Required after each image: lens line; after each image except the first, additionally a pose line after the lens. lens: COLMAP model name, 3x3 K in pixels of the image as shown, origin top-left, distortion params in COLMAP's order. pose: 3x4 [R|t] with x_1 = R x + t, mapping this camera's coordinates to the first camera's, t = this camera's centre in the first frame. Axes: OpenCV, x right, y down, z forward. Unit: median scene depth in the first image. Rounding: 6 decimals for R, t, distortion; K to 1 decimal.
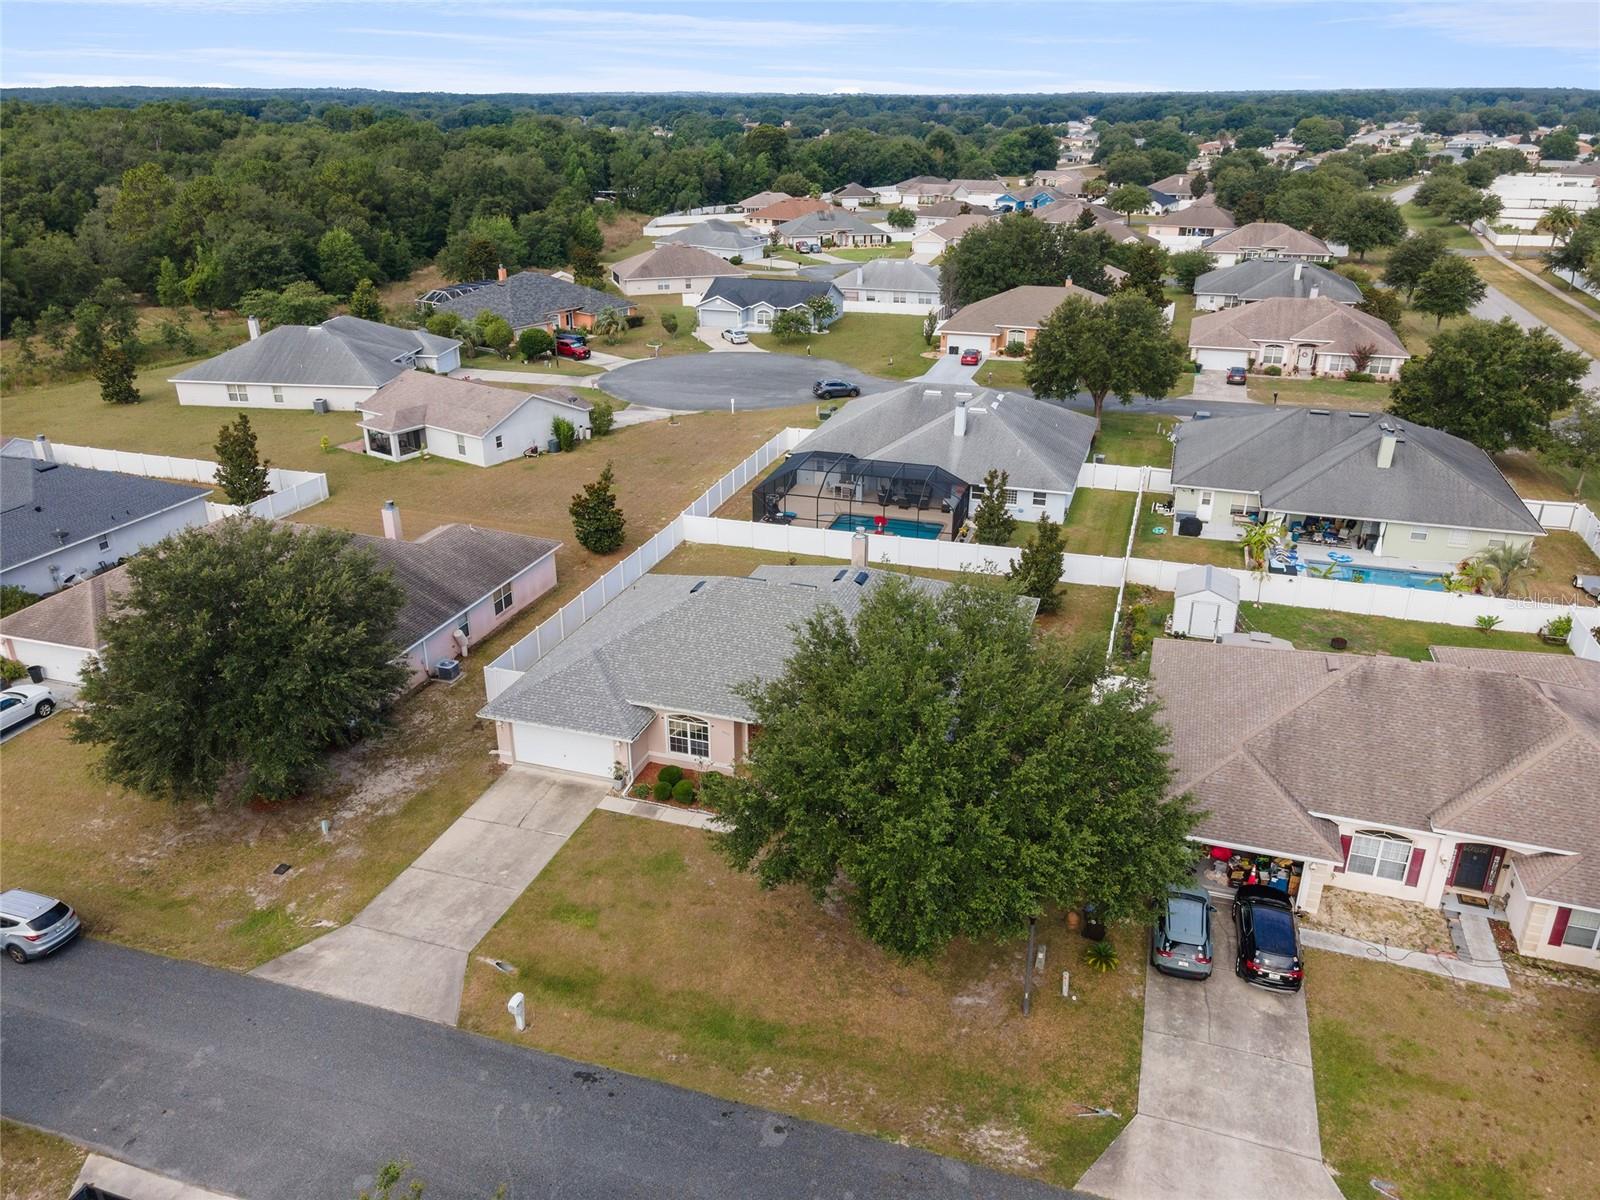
lens RADIAL K [[1177.5, 0, 800.0], [0, 1177.5, 600.0], [0, 0, 1]] dist [0.007740, 0.050471]
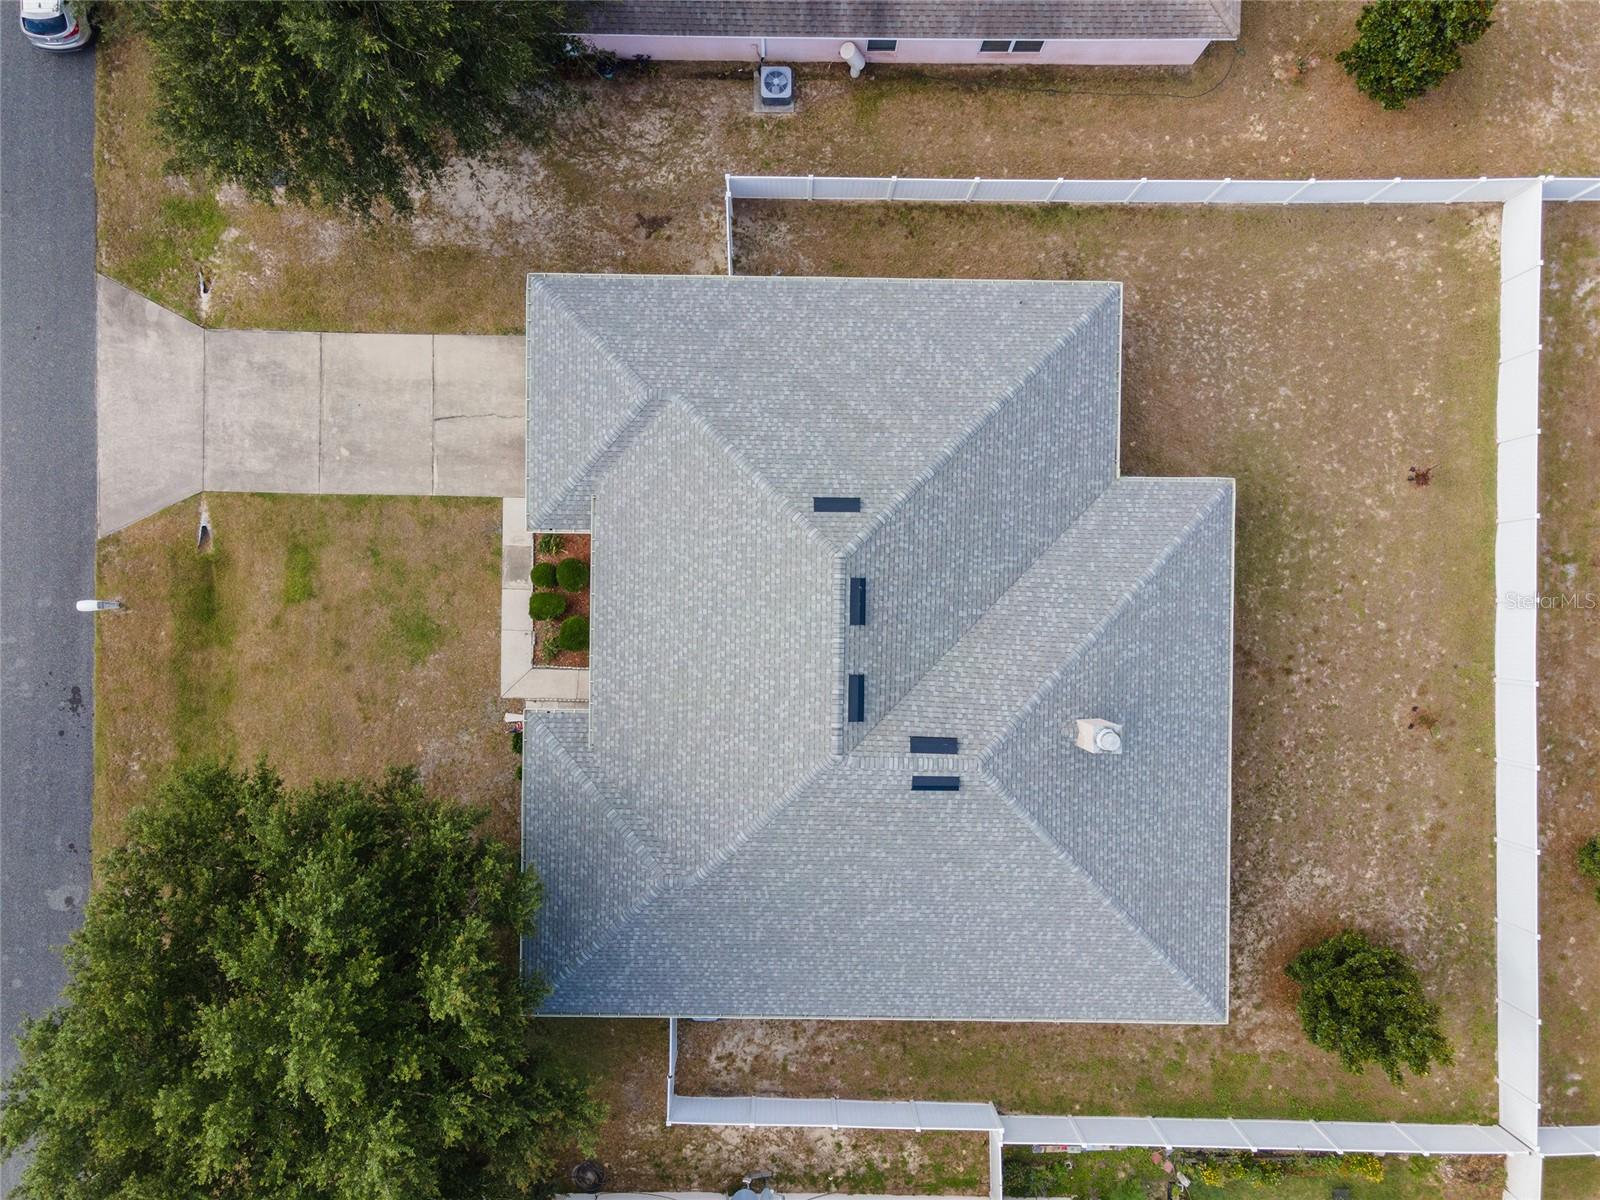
lens RADIAL K [[1177.5, 0, 800.0], [0, 1177.5, 600.0], [0, 0, 1]] dist [0.007740, 0.050471]
pose [[0.301452, 0.953473, 0.003994, -0.037498], [-0.376462, 0.115172, 0.919245, -0.374998], [0.876016, -0.278612, 0.393665, 0.557377]]
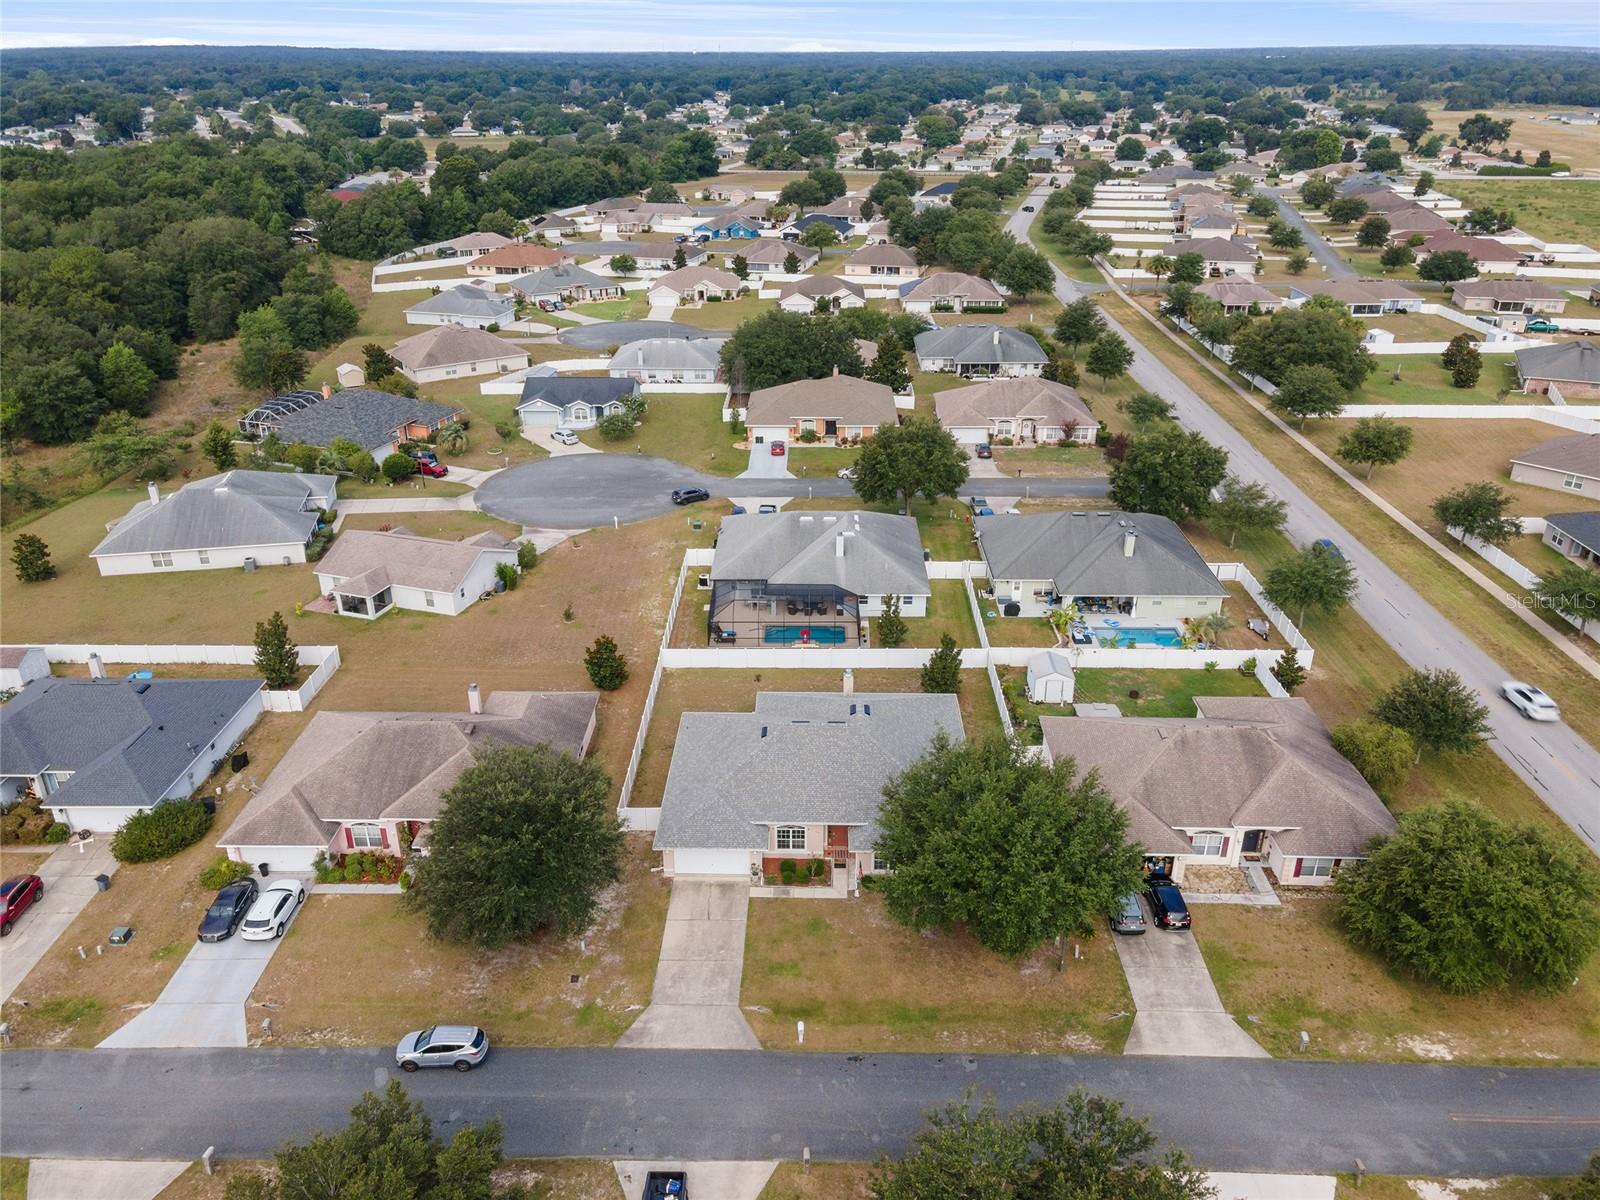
lens RADIAL K [[1185.9, 0, 800.0], [0, 1185.9, 600.0], [0, 0, 1]] dist [0.022975, 0.002387]
pose [[0.955164, -0.124871, 0.268457, -0.311952], [0.116357, 0.992073, 0.047461, -0.178458], [-0.272255, -0.014096, 0.962122, -0.327378]]
